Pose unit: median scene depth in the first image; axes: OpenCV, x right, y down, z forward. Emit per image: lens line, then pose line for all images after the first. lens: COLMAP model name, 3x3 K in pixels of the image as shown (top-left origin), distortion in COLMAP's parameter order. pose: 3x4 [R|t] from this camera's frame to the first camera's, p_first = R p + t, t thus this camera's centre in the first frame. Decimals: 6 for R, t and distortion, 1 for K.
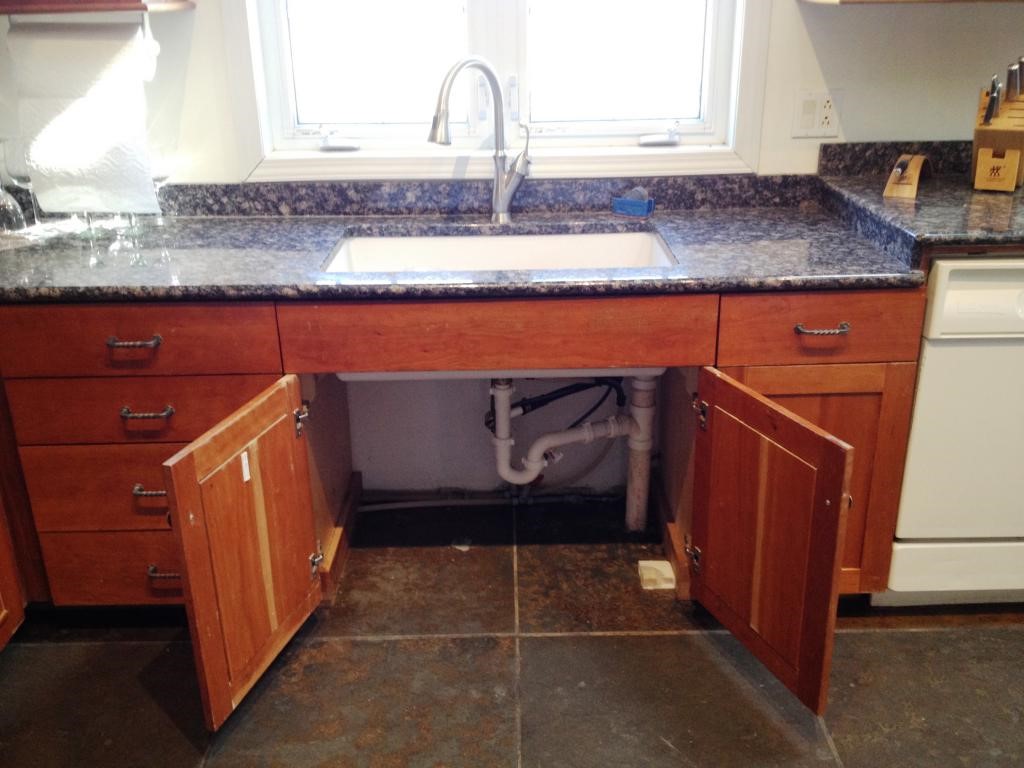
lens RADIAL K [[1009.8, 0, 514.2], [0, 1009.8, 384.5], [0, 0, 1]] dist [0.084727, 0.000000]
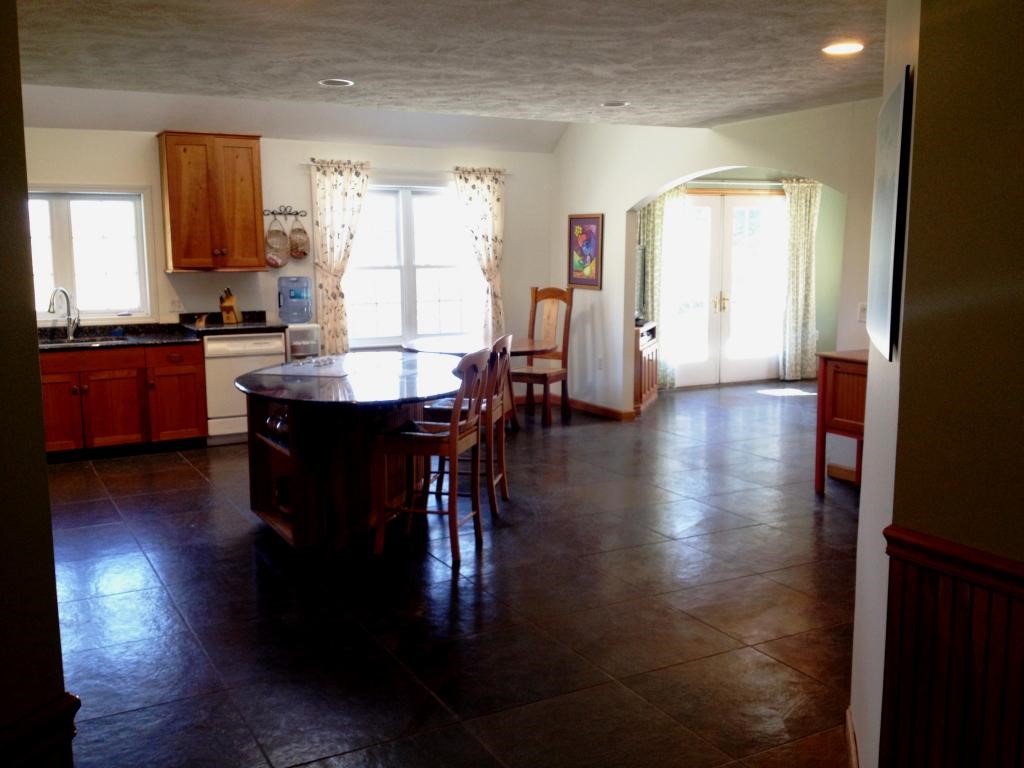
lens RADIAL K [[1009.8, 0, 511.8], [0, 1009.8, 382.4], [0, 0, 1]] dist [0.084727, 0.000000]
pose [[0.885578, -0.058101, 0.460842, -0.272355], [0.167660, 0.965243, -0.200491, 0.818375], [-0.433176, 0.254815, 0.864539, -2.246275]]
